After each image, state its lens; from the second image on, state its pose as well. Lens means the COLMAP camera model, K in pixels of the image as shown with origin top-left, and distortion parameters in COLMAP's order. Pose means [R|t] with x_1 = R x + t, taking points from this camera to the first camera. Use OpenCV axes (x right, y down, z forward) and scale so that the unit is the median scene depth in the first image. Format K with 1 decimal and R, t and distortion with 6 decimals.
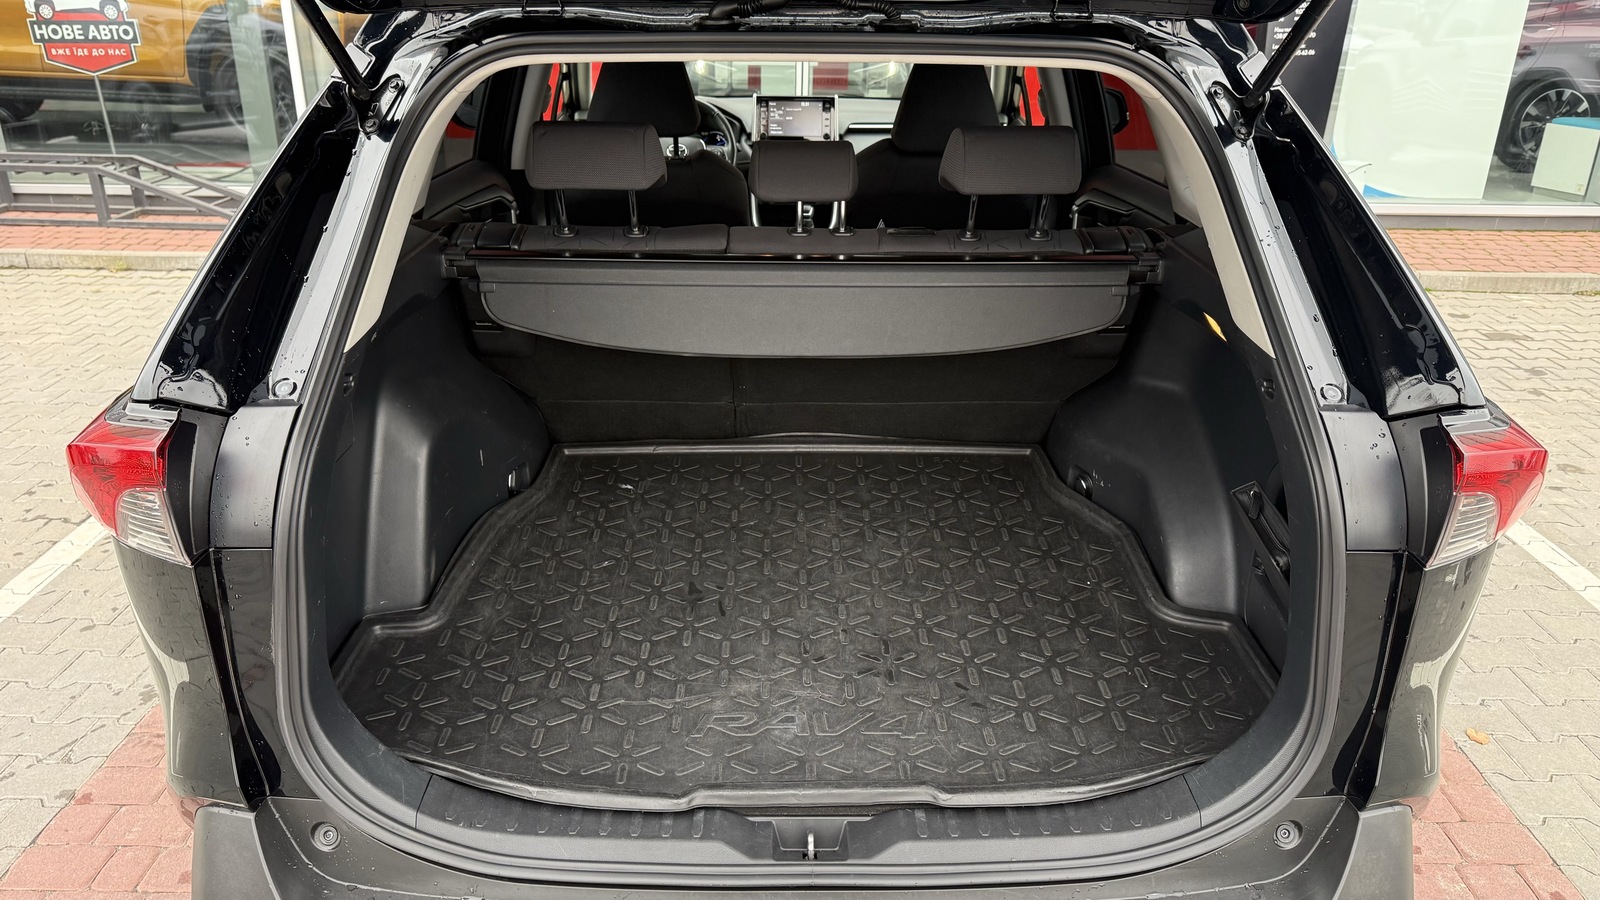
lens RADIAL K [[1128.4, 0, 798.8], [0, 1128.4, 458.0], [0, 0, 1]] dist [0.002510, -0.010327]
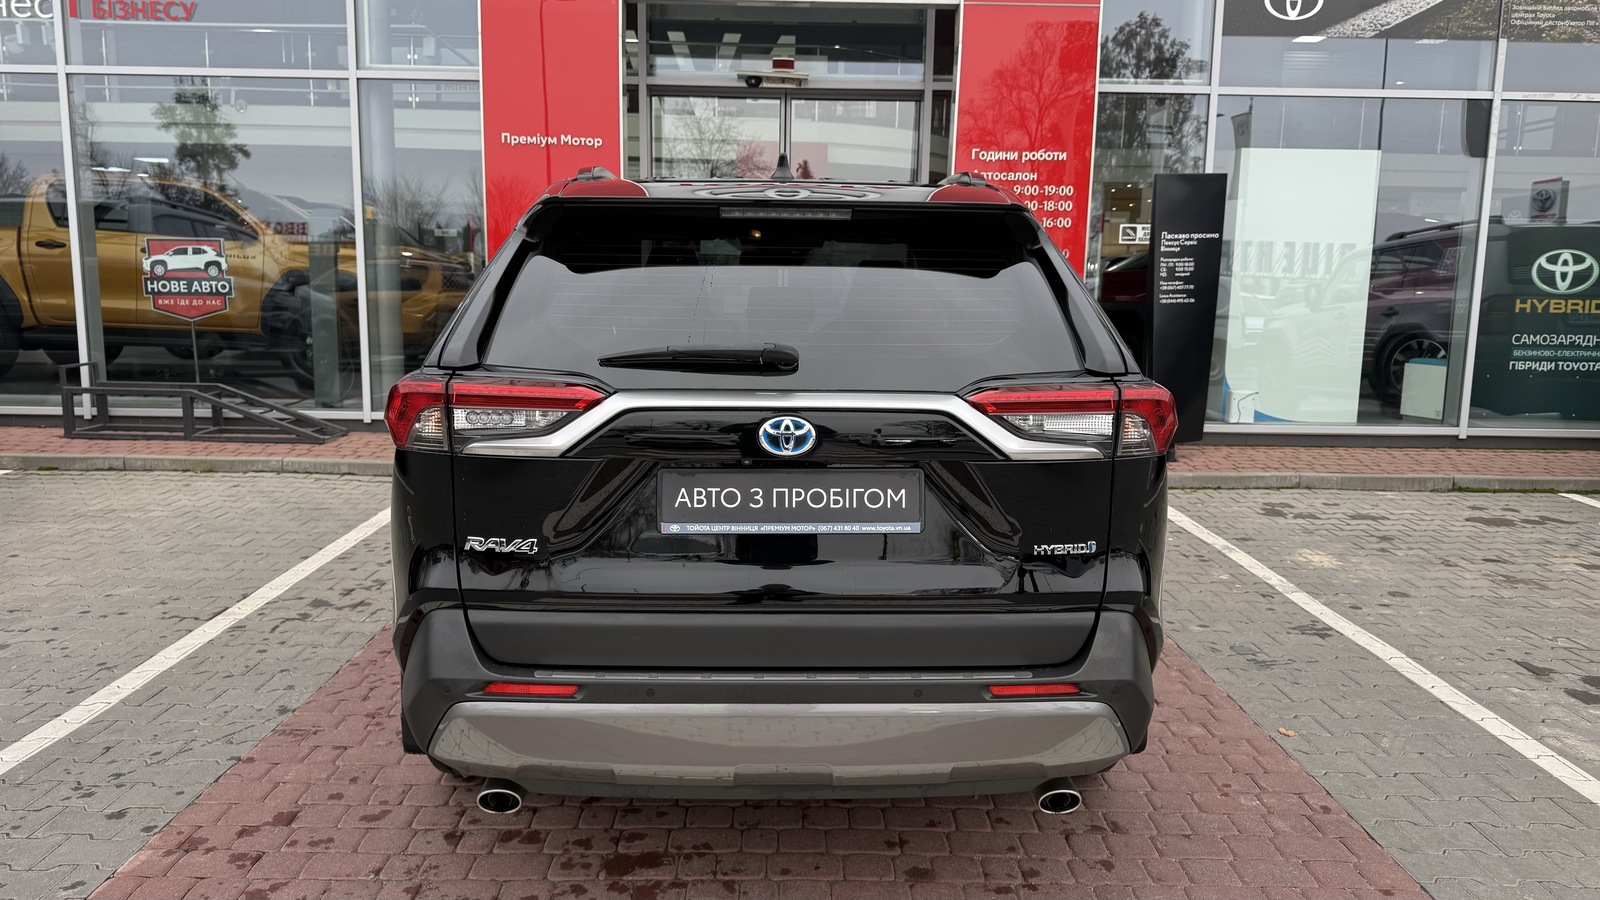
lens RADIAL K [[1129.1, 0, 796.9], [0, 1129.1, 459.1], [0, 0, 1]] dist [0.001835, -0.011236]
pose [[0.999896, 0.000473, 0.014402, 0.000897], [0.003022, 0.970353, -0.241674, 0.107523], [-0.014089, 0.241693, 0.970251, -0.155675]]
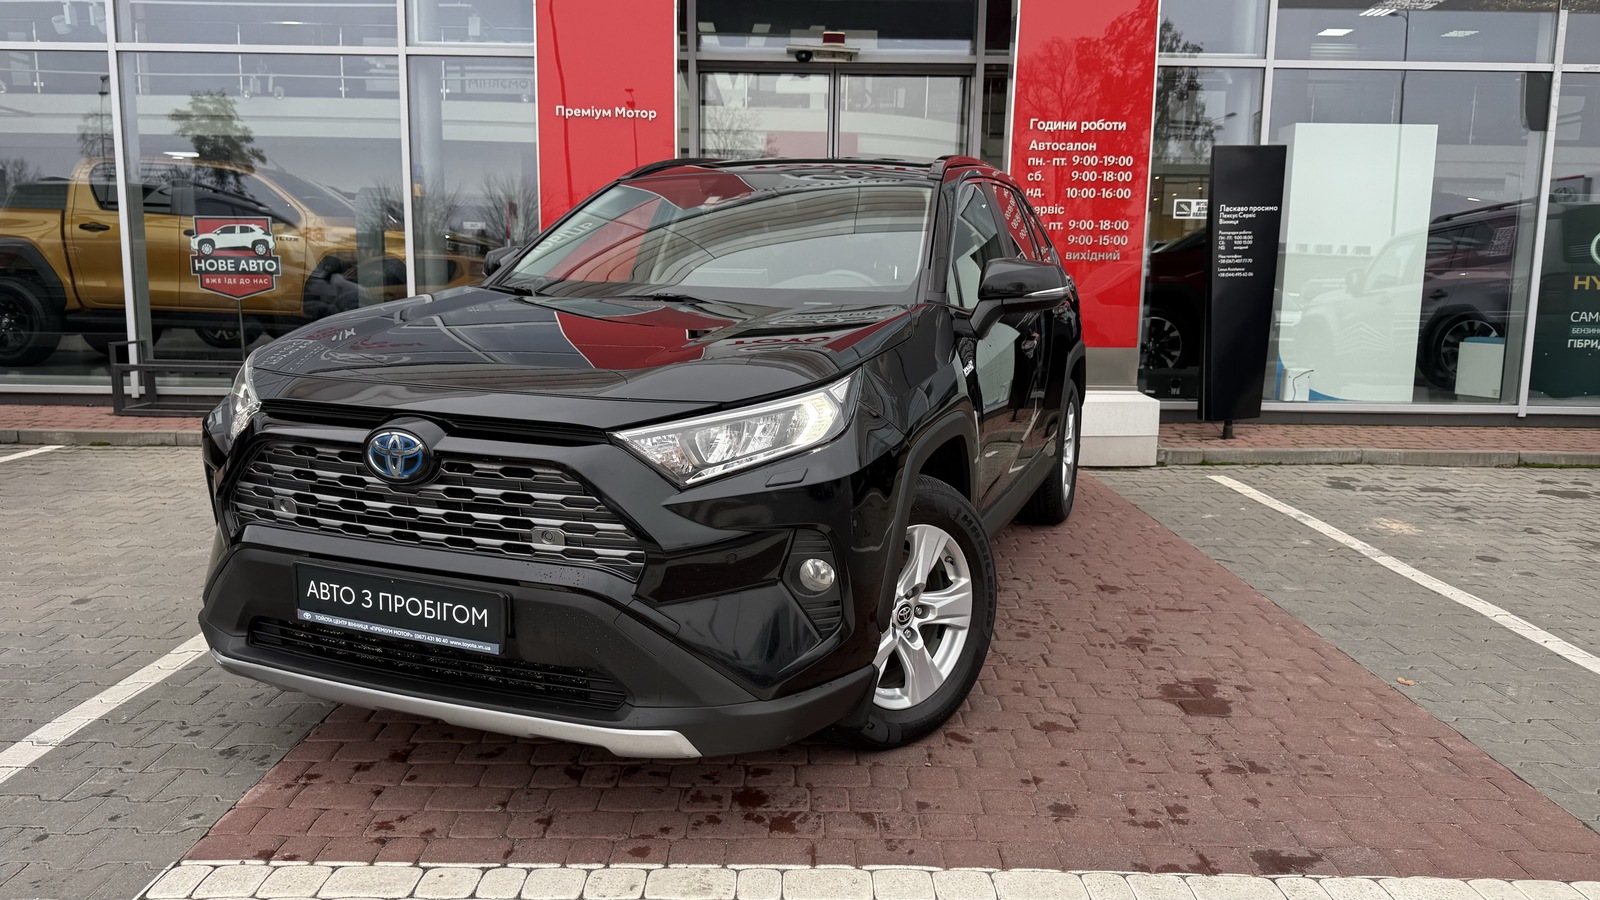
lens RADIAL K [[1129.6, 0, 792.6], [0, 1129.6, 457.5], [0, 0, 1]] dist [-0.003735, -0.004746]
pose [[0.999996, 0.000413, 0.002624, -0.046205], [0.000248, 0.969050, -0.246865, 0.134036], [-0.002644, 0.246864, 0.969046, -0.135680]]
